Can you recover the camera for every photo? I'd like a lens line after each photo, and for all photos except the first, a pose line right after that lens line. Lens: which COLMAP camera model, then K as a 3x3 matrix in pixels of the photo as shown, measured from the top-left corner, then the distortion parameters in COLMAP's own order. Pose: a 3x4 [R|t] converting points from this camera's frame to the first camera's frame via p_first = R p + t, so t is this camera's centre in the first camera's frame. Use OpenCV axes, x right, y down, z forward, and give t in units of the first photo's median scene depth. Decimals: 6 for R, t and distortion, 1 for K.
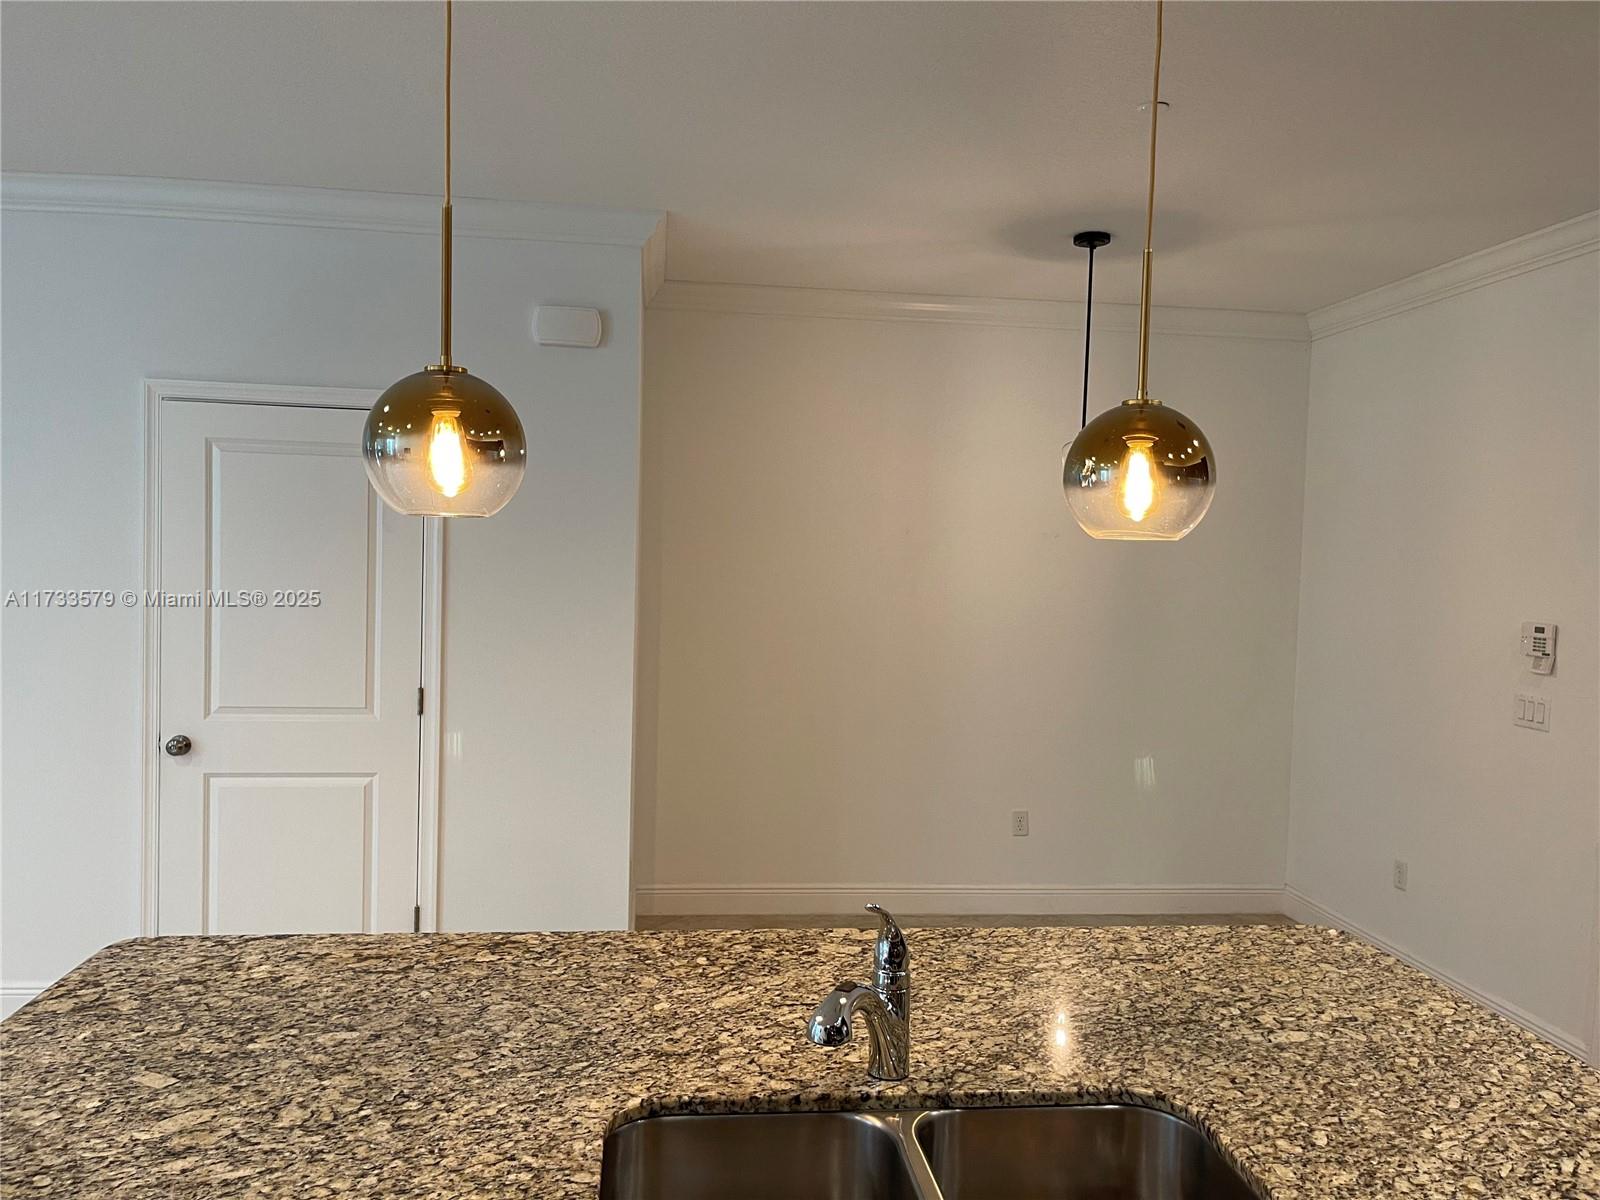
lens RADIAL K [[1218.4, 0, 792.5], [0, 1218.4, 612.7], [0, 0, 1]] dist [0.065539, -0.092307]
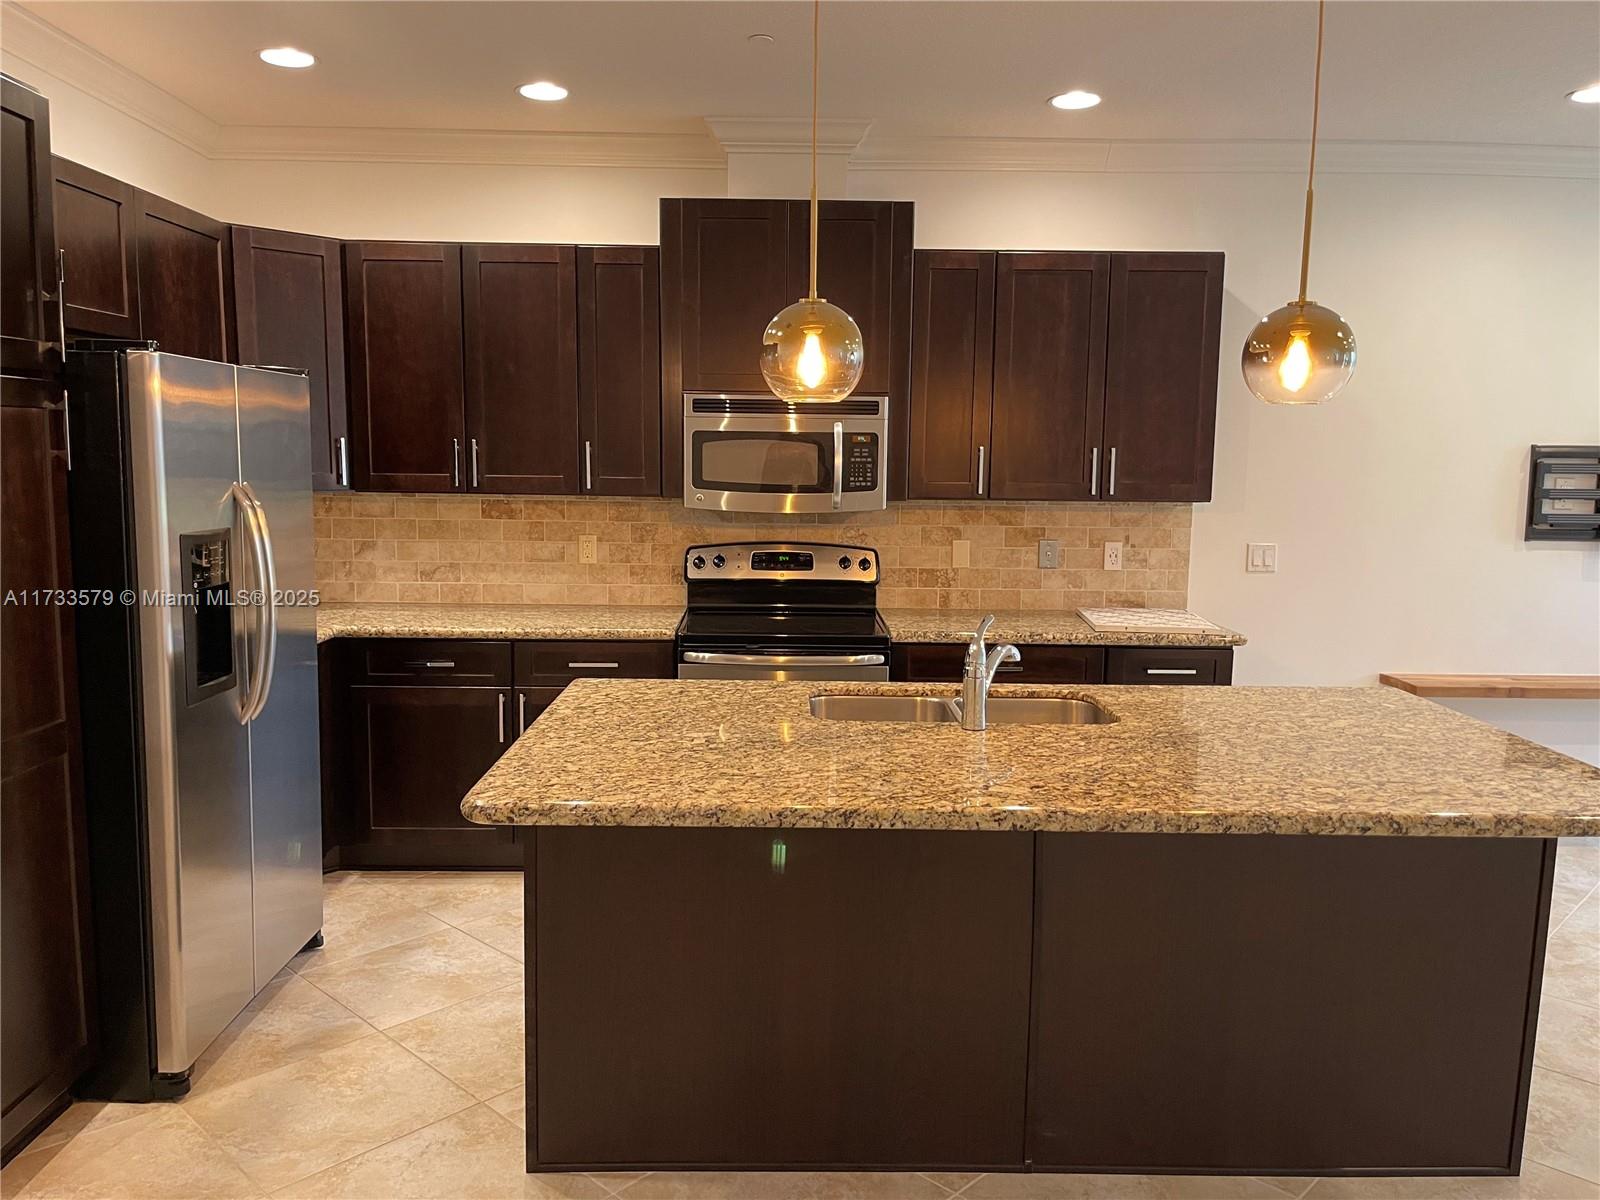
lens RADIAL K [[1208.5, 0, 794.2], [0, 1208.5, 600.2], [0, 0, 1]] dist [0.070913, -0.094306]
pose [[-0.993499, -0.053153, 0.100668, 0.128576], [-0.034591, 0.983445, 0.177877, -0.069286], [-0.108456, 0.173238, -0.978890, 2.046742]]
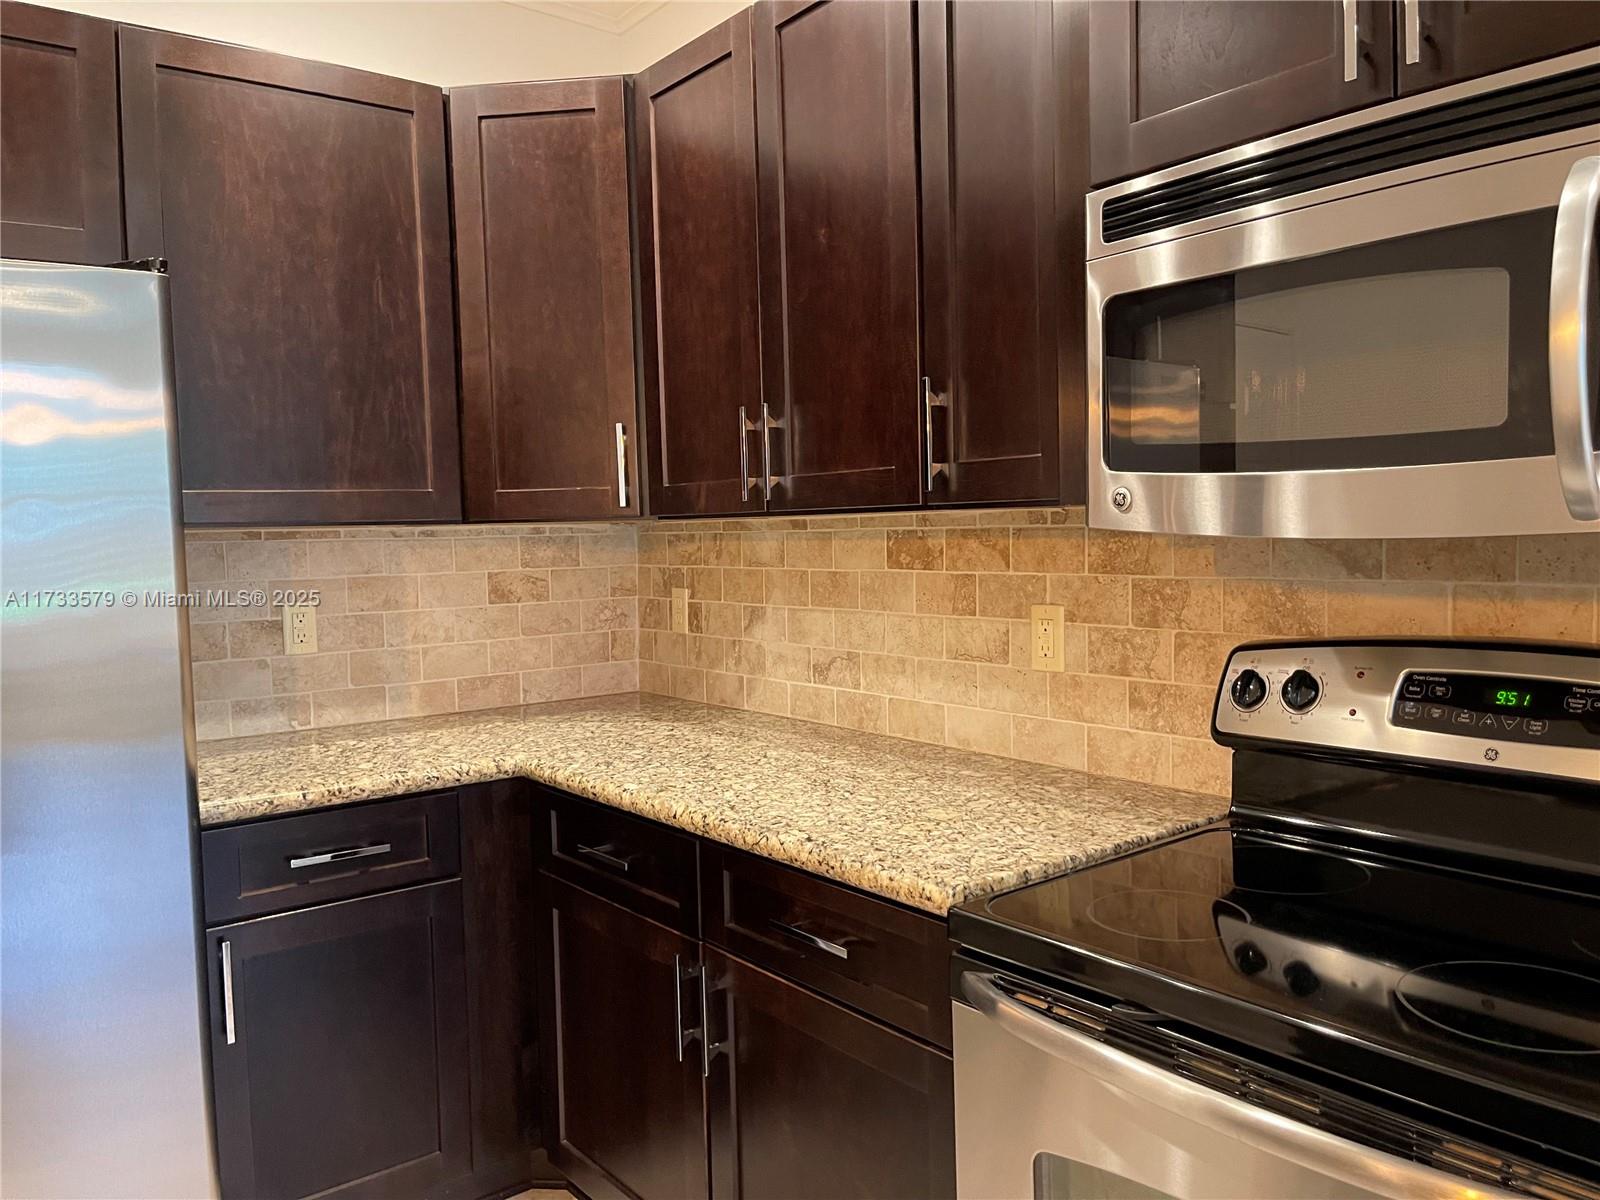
lens RADIAL K [[1218.4, 0, 792.5], [0, 1218.4, 612.7], [0, 0, 1]] dist [0.065539, -0.092307]
pose [[-0.522469, -0.075612, 0.849299, 0.007655], [0.052042, 0.991375, 0.120277, 0.105762], [-0.851068, 0.107040, -0.514028, 0.511251]]
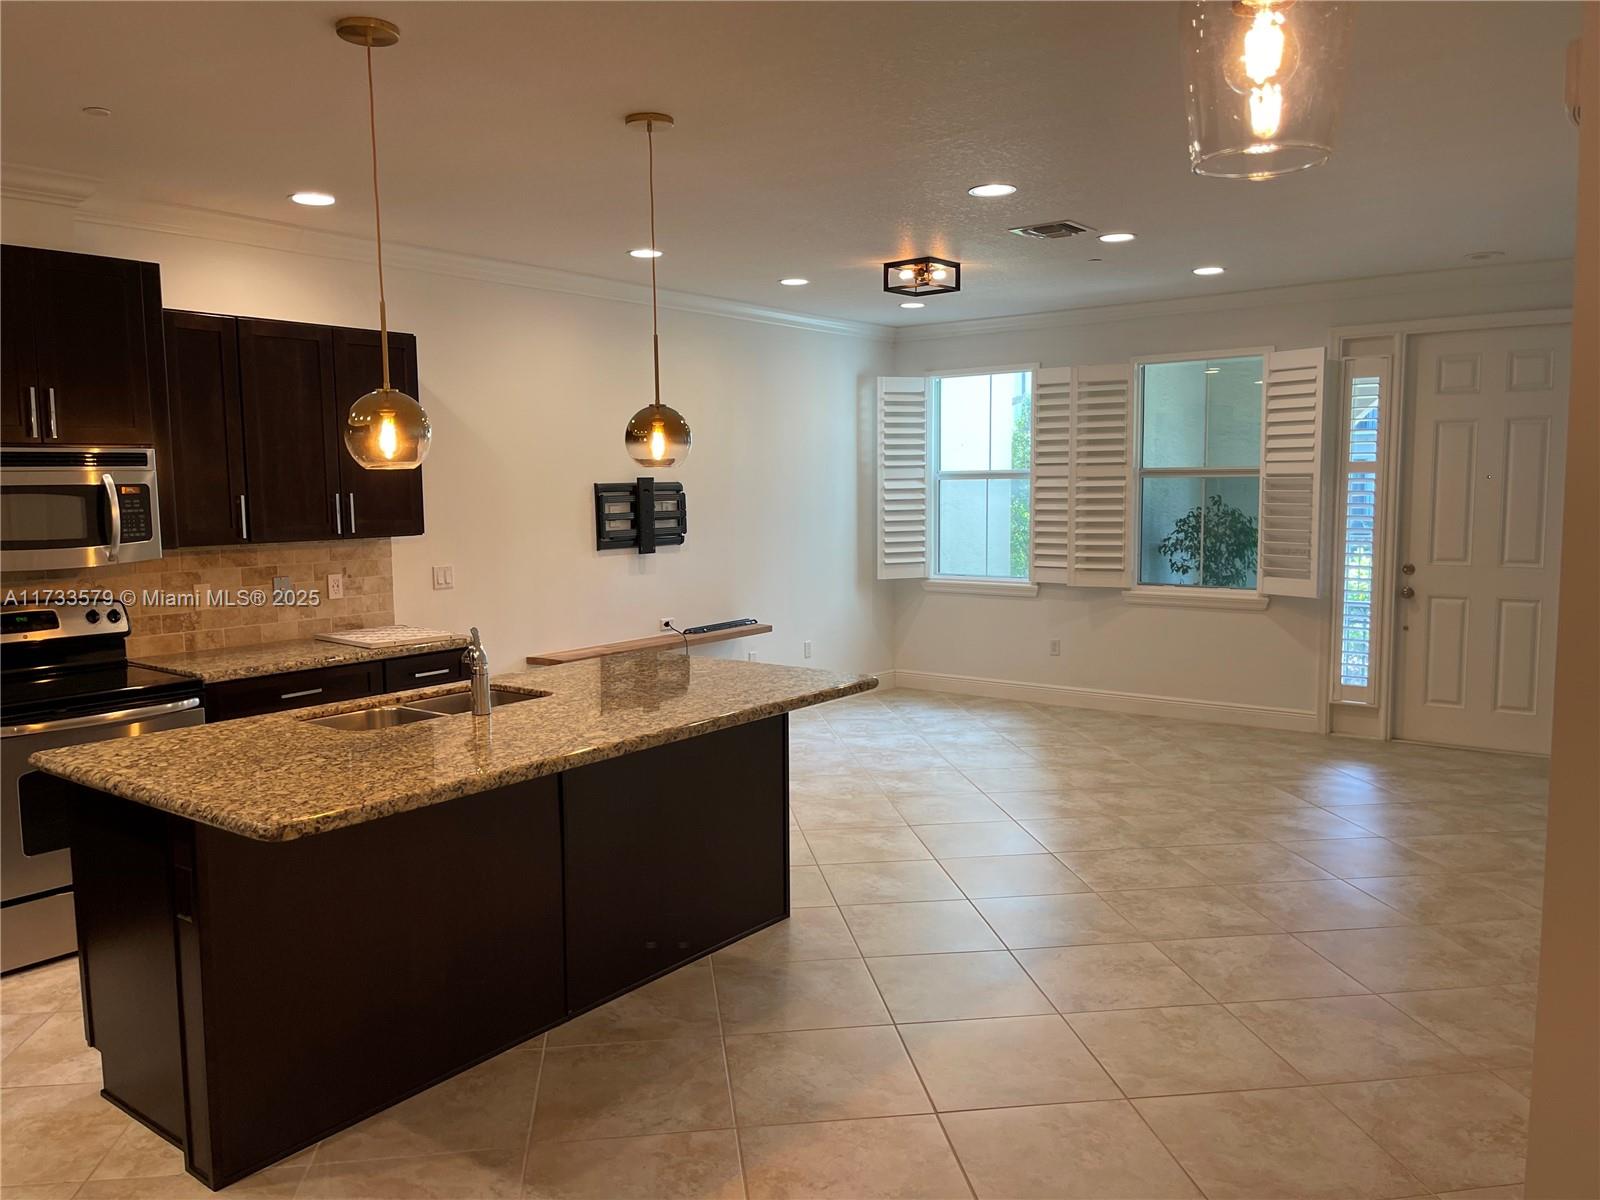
lens RADIAL K [[1208.5, 0, 794.2], [0, 1208.5, 600.2], [0, 0, 1]] dist [0.070913, -0.094306]
pose [[-0.698526, 0.051251, -0.713747, 0.966490], [-0.046520, 0.992070, 0.116765, -0.088202], [0.714071, 0.114767, -0.690602, 2.254077]]
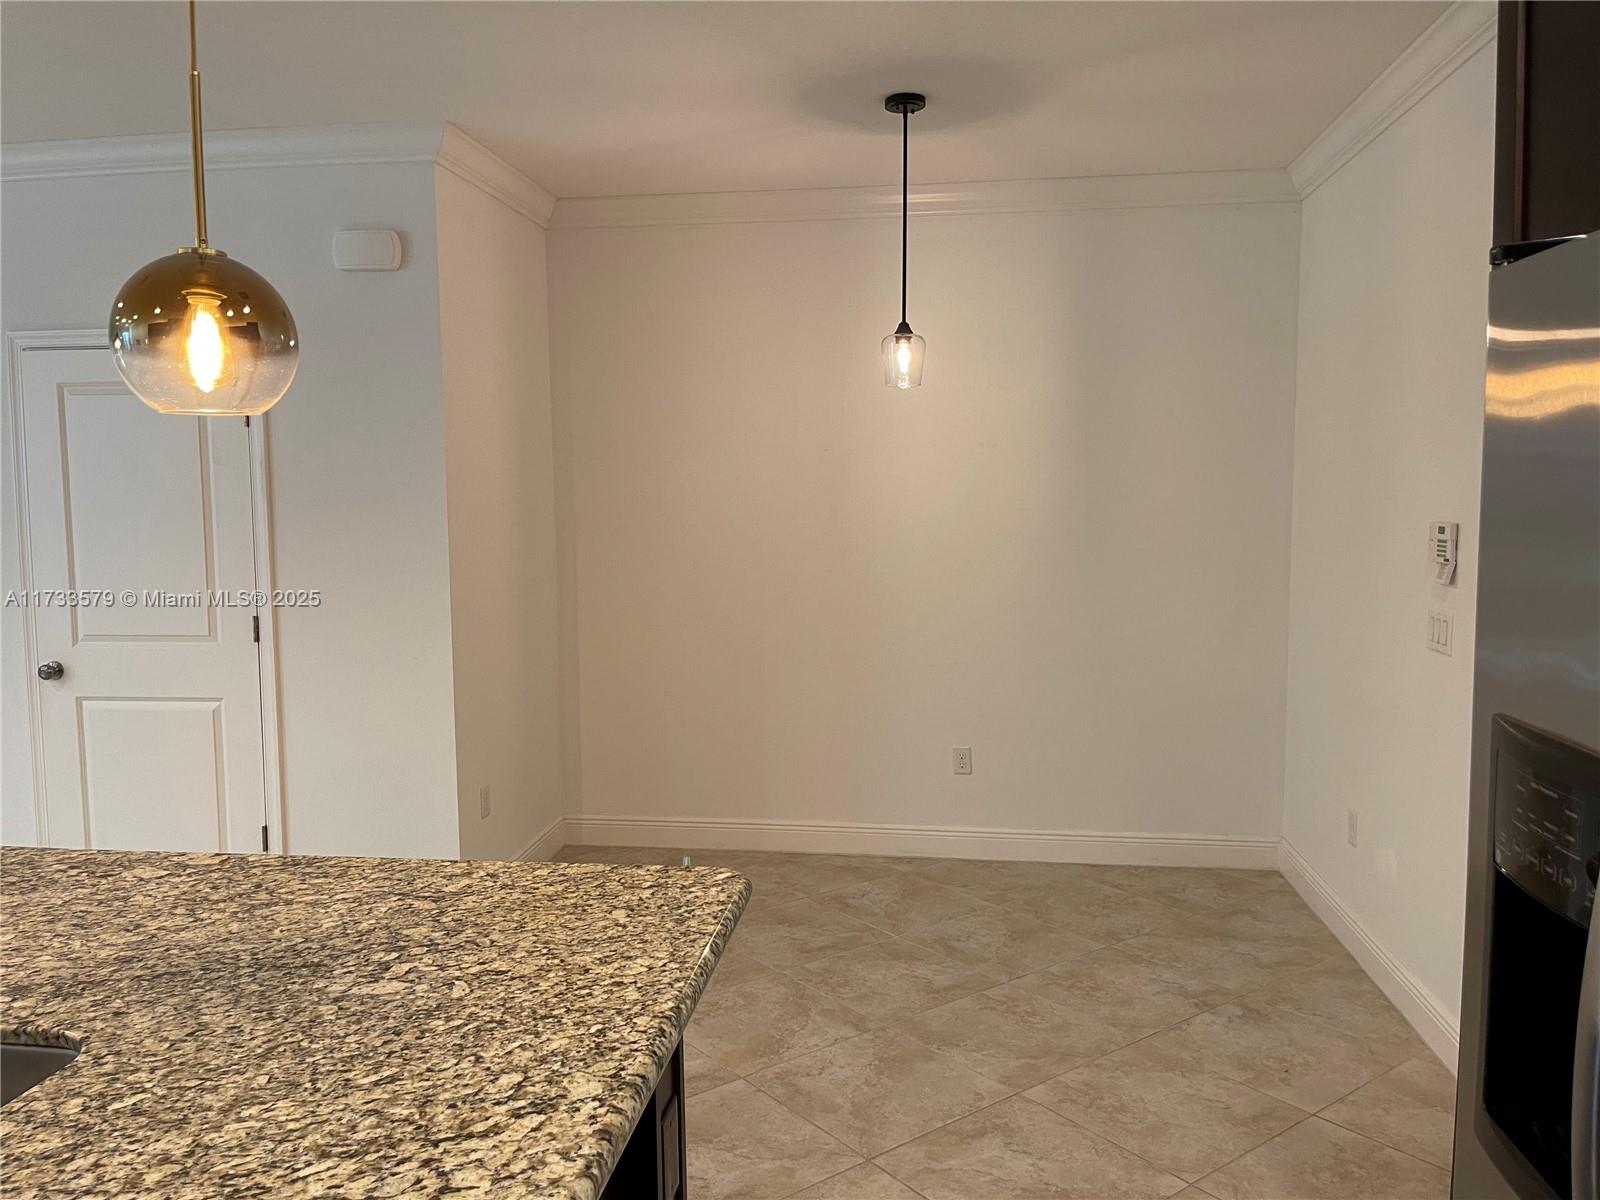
lens RADIAL K [[1219.1, 0, 793.4], [0, 1219.1, 604.7], [0, 0, 1]] dist [0.051985, -0.074660]
pose [[0.968632, -0.012186, -0.248200, 0.766087], [0.022267, 0.999035, 0.037851, 0.044476], [0.247500, -0.042191, 0.967969, 0.218923]]
